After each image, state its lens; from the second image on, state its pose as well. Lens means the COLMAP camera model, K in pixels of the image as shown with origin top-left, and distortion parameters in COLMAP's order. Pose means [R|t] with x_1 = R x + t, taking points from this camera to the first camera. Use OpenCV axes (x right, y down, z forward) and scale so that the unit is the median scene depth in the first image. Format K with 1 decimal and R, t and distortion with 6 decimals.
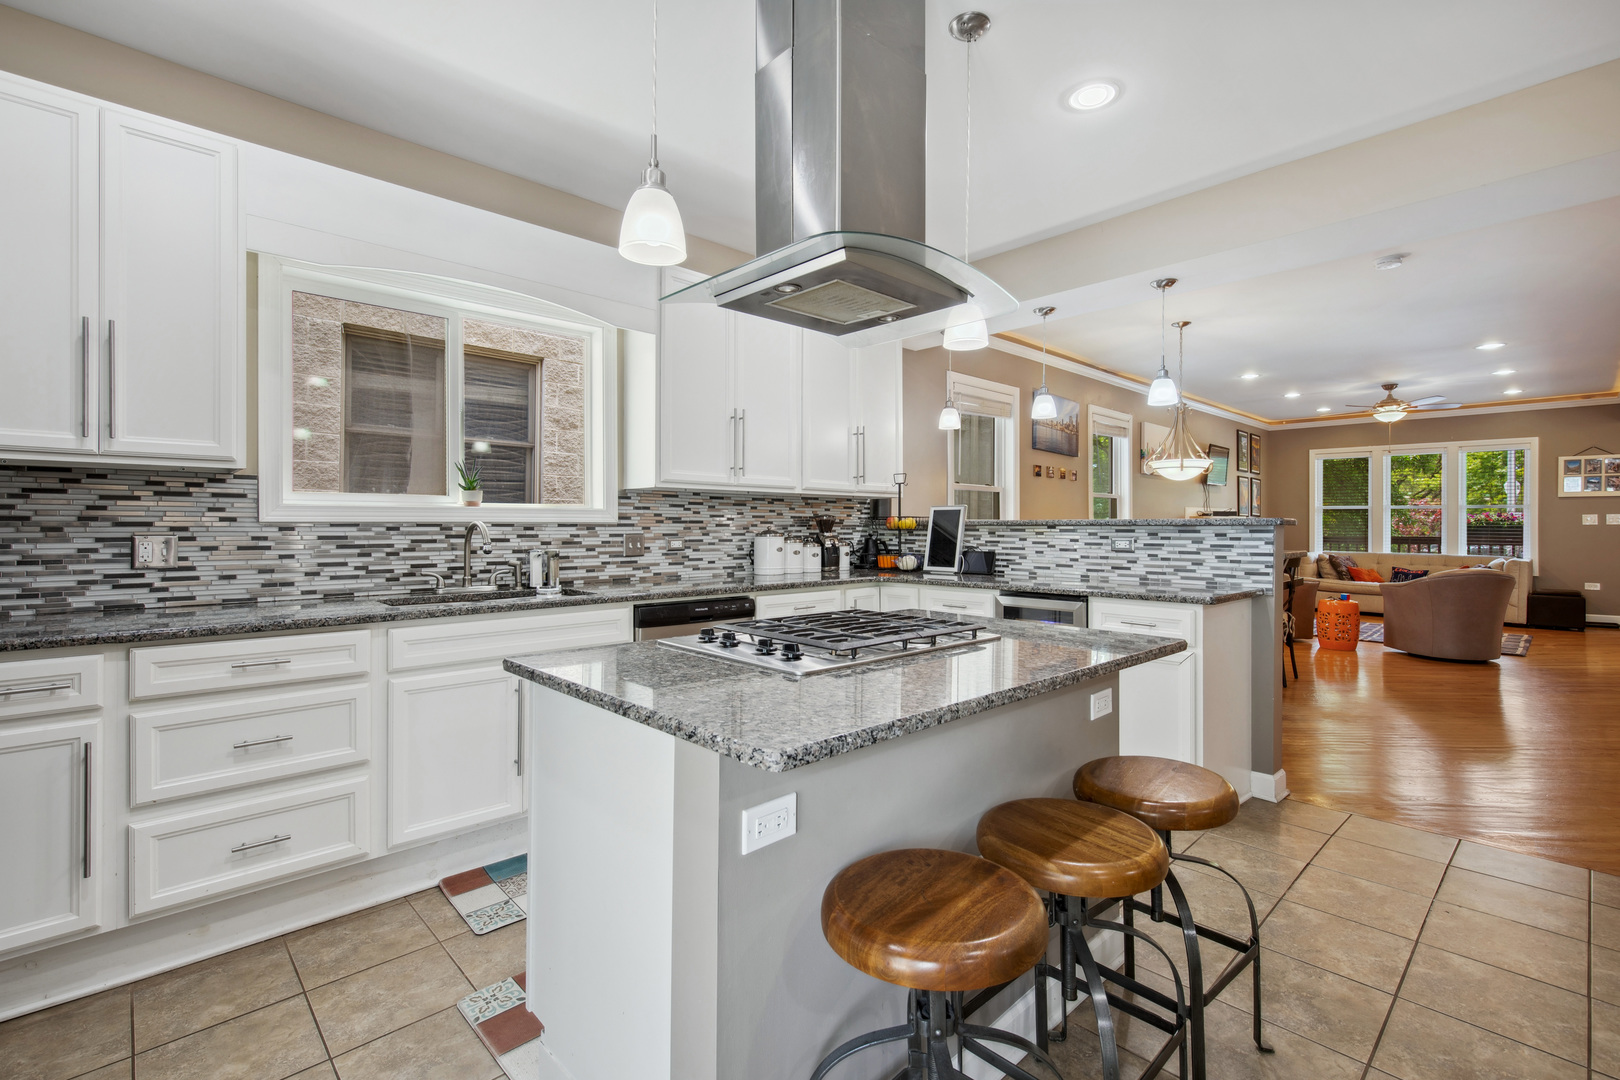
lens RADIAL K [[729.0, 0, 821.8], [0, 729.0, 516.8], [0, 0, 1]] dist [0.011069, -0.004454]
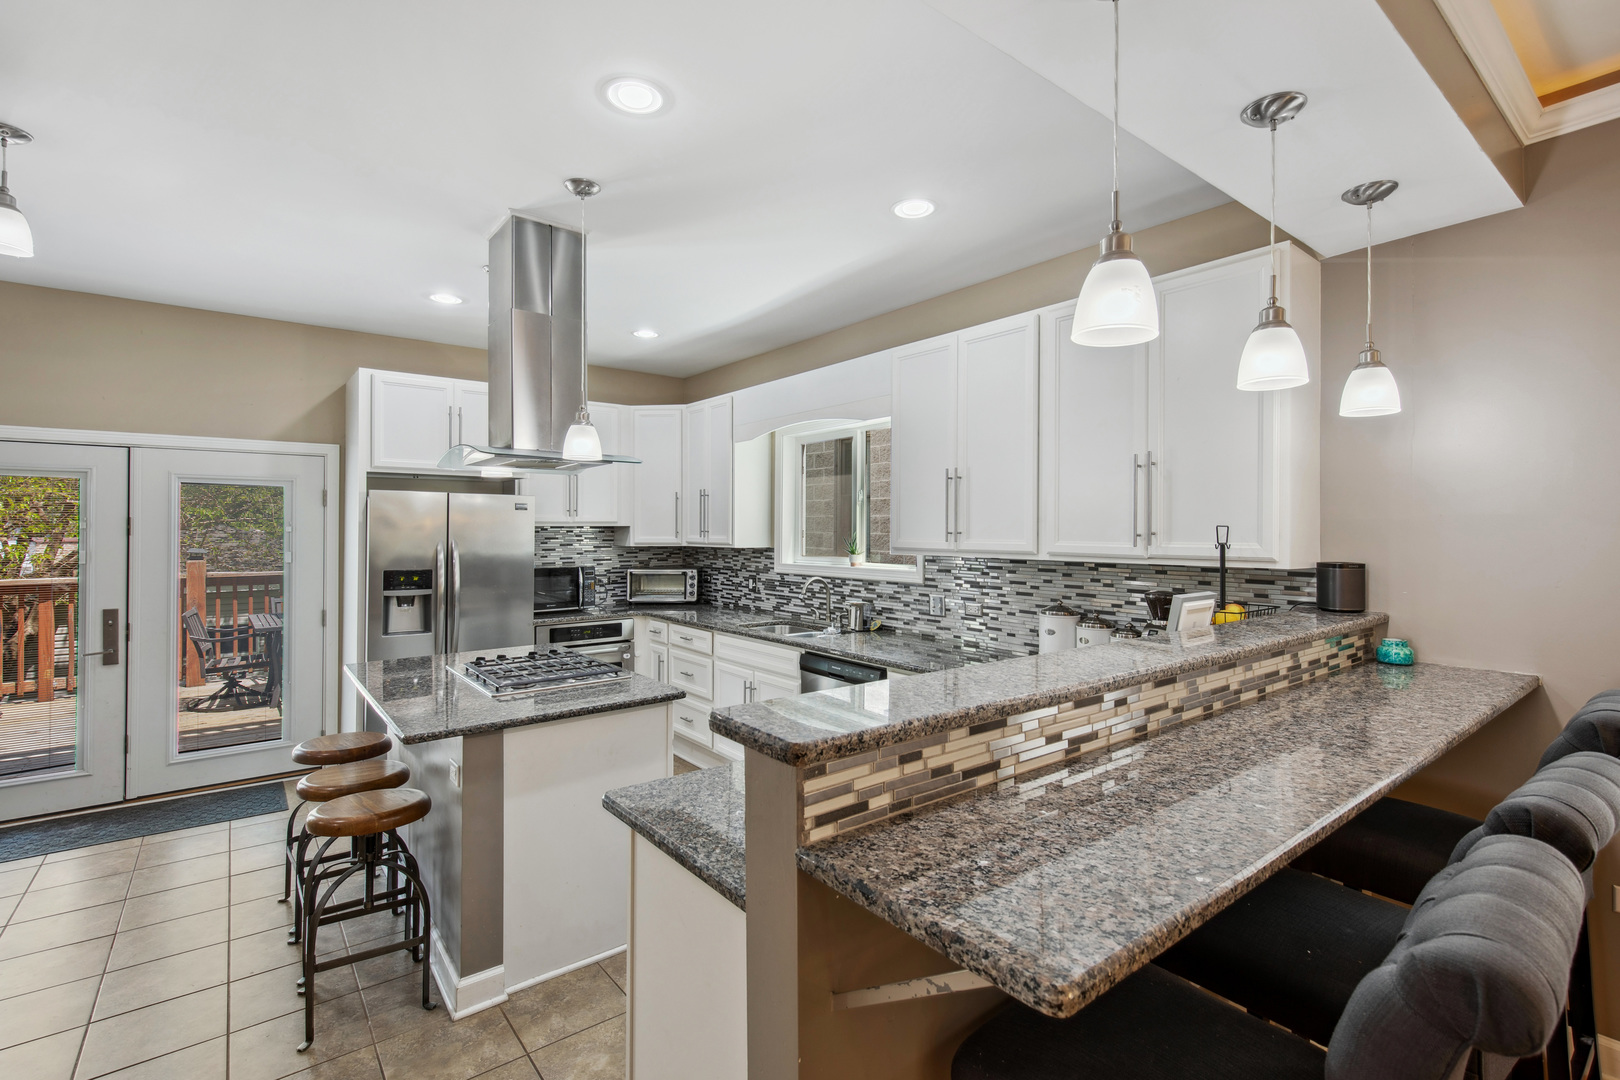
lens RADIAL K [[729.0, 0, 815.7], [0, 729.0, 525.3], [0, 0, 1]] dist [0.011069, -0.004454]
pose [[-0.089163, -0.008281, -0.995983, 0.353108], [0.011215, 0.999894, -0.009317, -0.030344], [0.995954, -0.012000, -0.089061, 0.393359]]
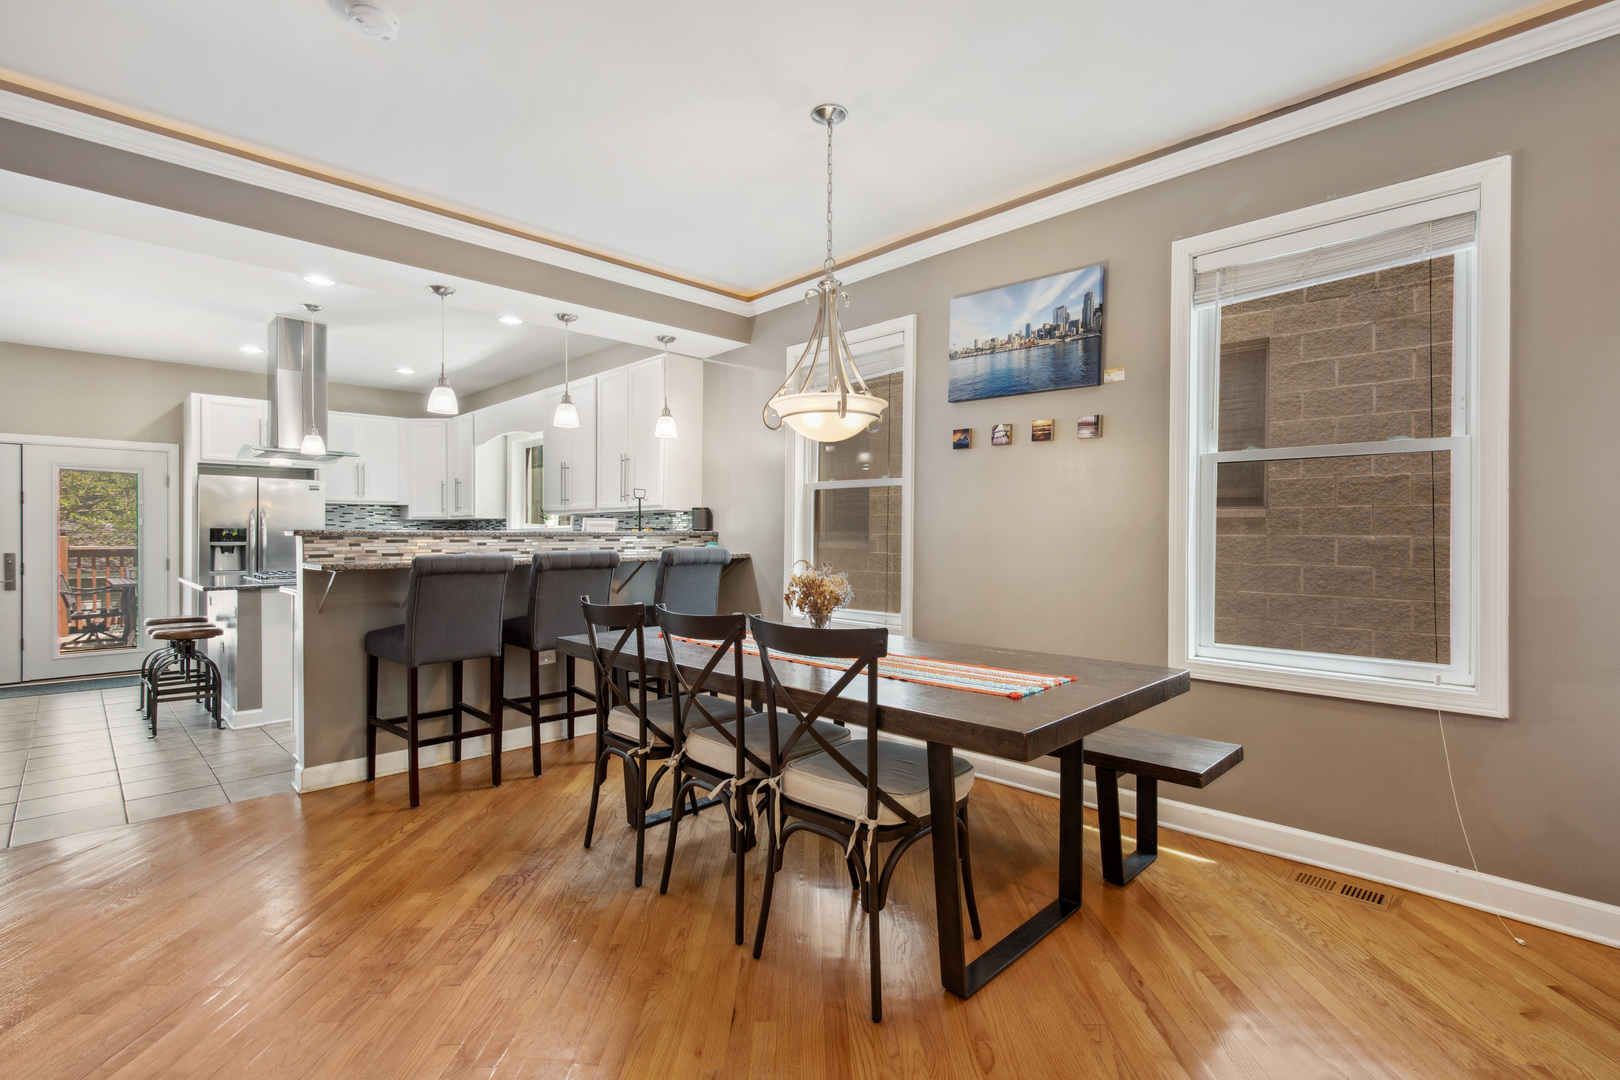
lens RADIAL K [[729.0, 0, 809.9], [0, 729.0, 537.8], [0, 0, 1]] dist [0.011069, -0.004454]
pose [[0.026059, 0.000200, -0.999660, 0.643101], [0.013261, 0.999912, 0.000546, 0.008928], [0.999572, -0.013271, 0.026054, 0.644439]]
